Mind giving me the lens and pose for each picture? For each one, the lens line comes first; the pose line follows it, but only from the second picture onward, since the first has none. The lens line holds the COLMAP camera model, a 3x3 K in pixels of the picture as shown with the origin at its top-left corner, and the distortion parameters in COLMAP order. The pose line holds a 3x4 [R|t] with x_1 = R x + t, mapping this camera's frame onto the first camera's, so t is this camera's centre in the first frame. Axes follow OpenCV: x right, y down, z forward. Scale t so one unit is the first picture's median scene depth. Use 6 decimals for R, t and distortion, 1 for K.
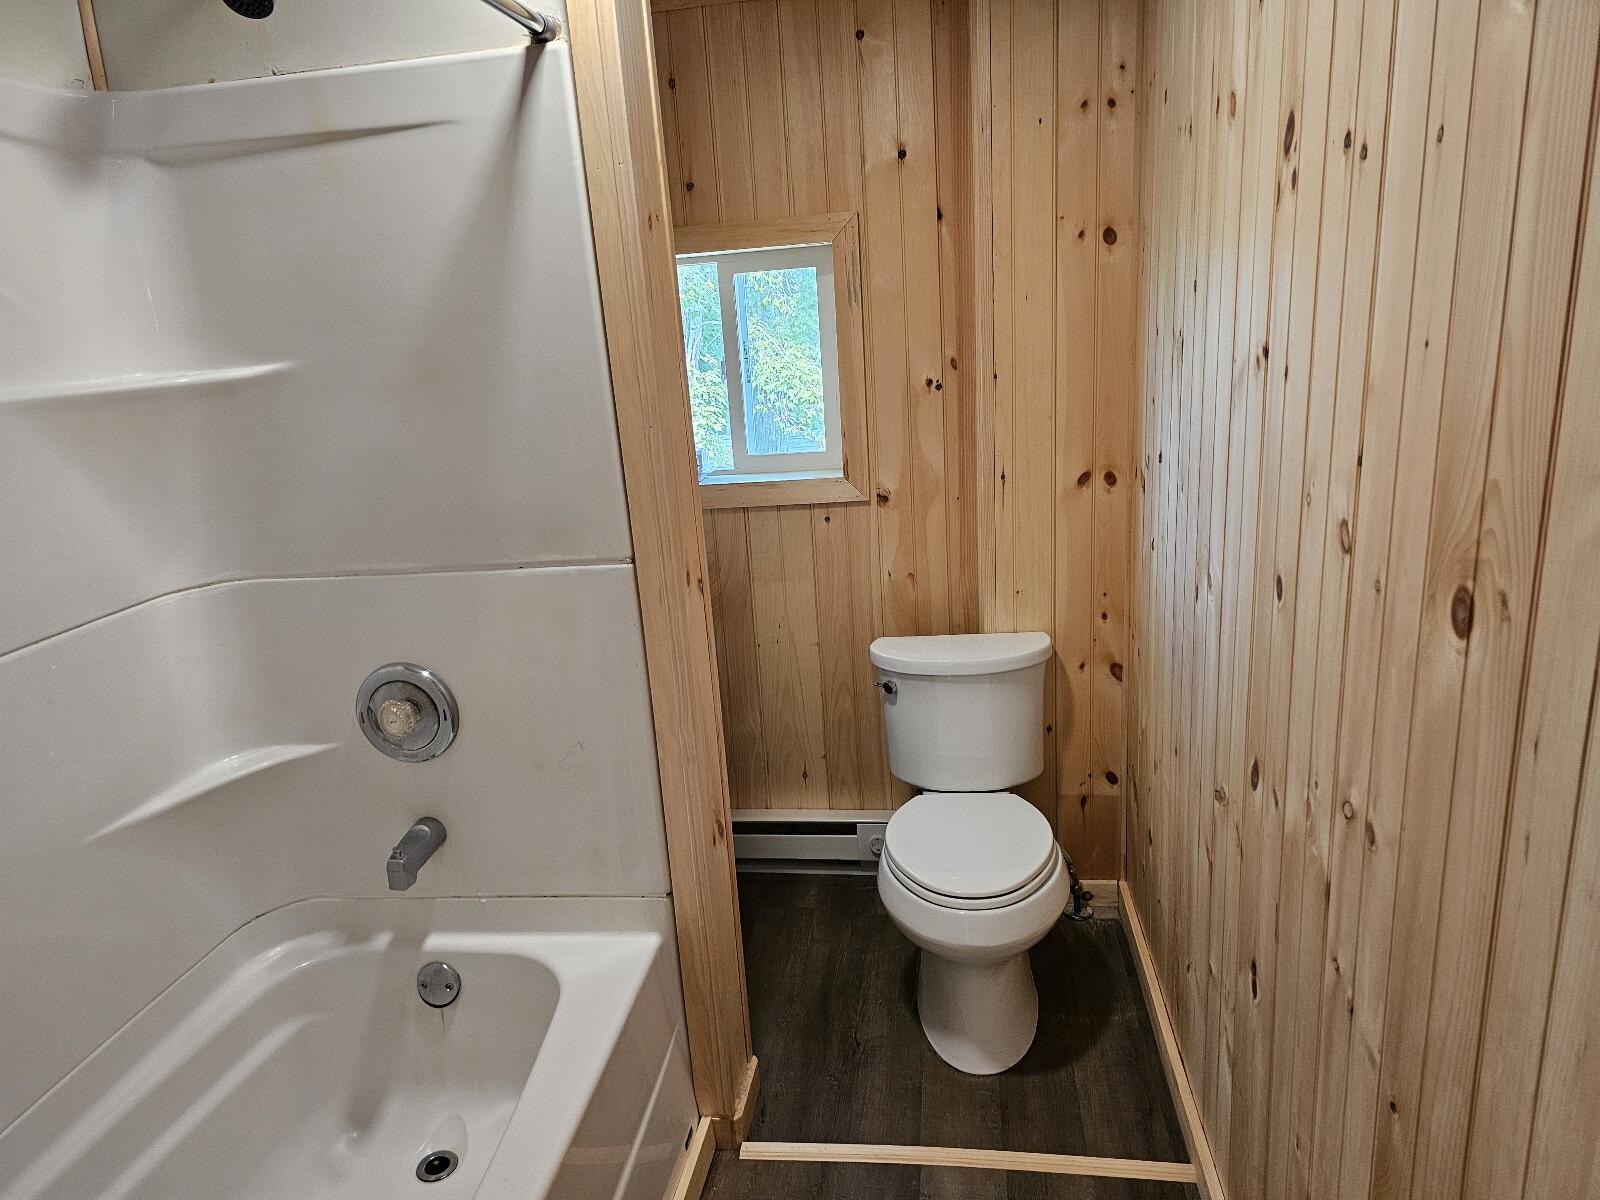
lens RADIAL K [[1080.8, 0, 794.1], [0, 1080.8, 600.5], [0, 0, 1]] dist [0.005542, -0.005343]
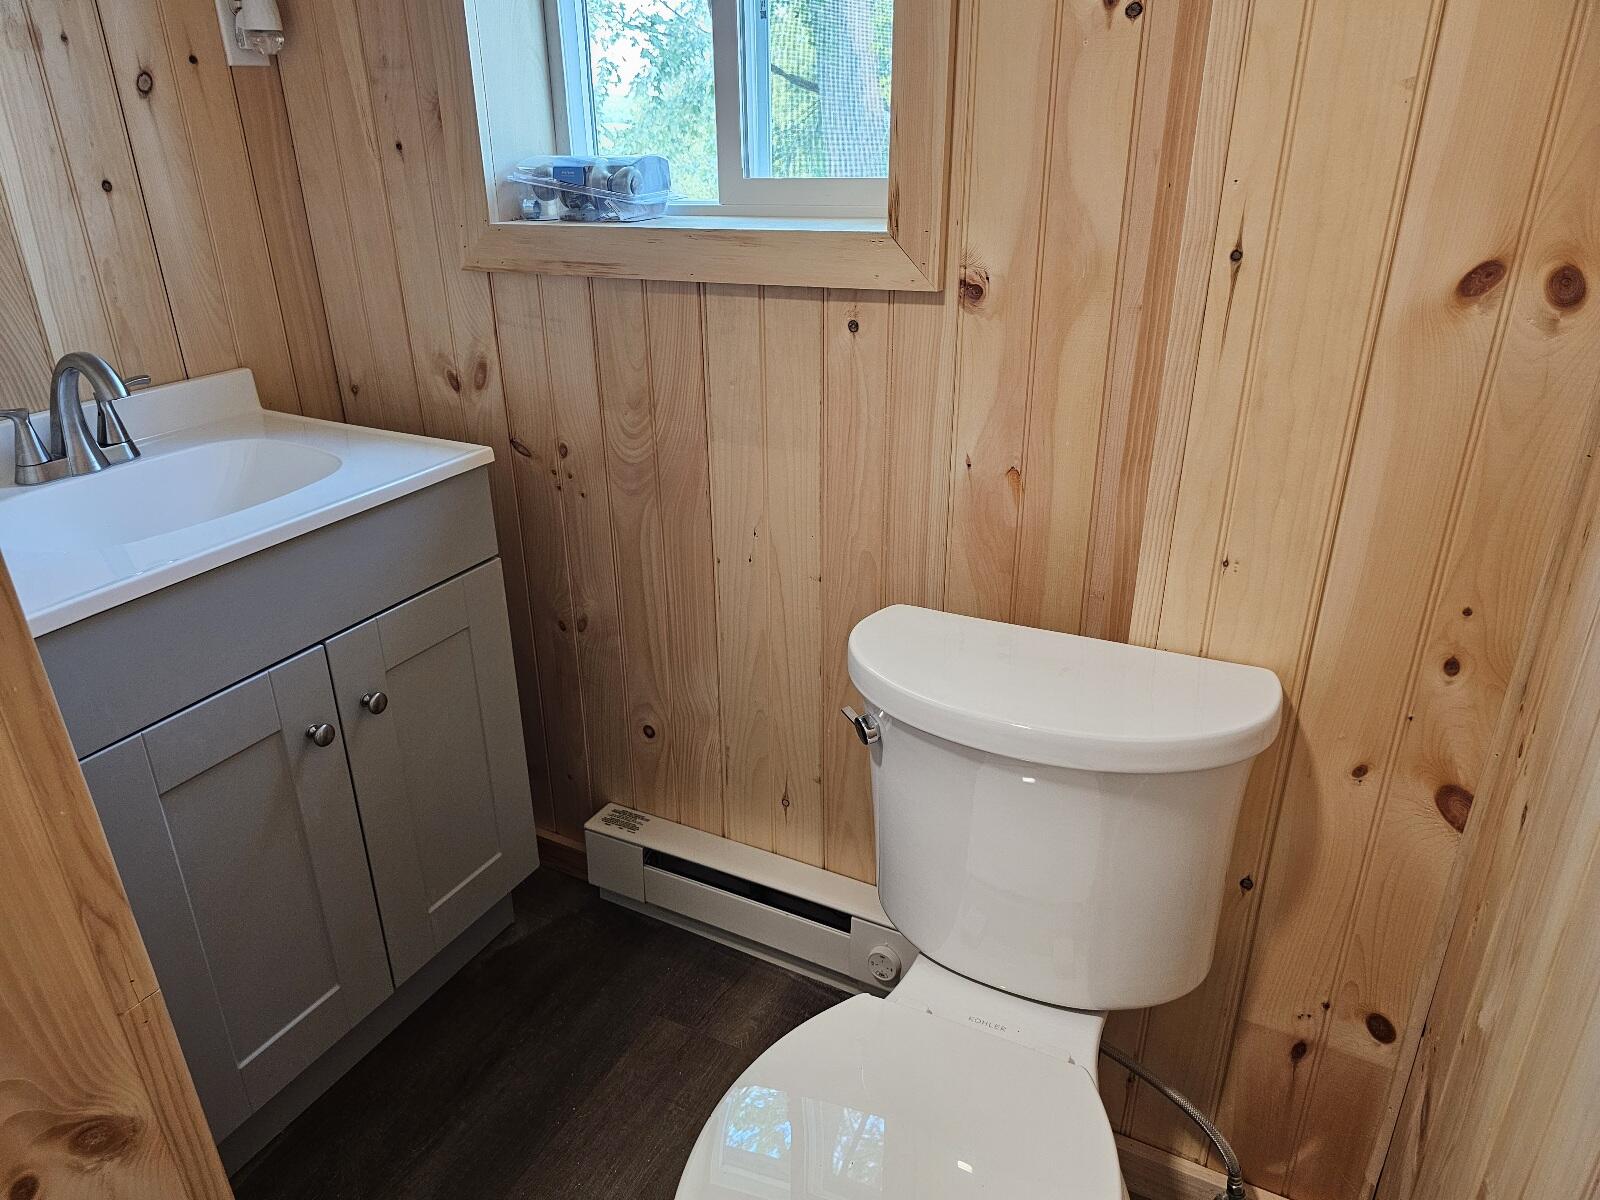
lens RADIAL K [[1080.8, 0, 805.5], [0, 1080.8, 610.3], [0, 0, 1]] dist [0.005542, -0.005343]
pose [[0.943514, 0.181271, -0.277350, 0.168468], [-0.126274, 0.970622, 0.204811, -0.050980], [0.306328, -0.158220, 0.938685, 0.556894]]
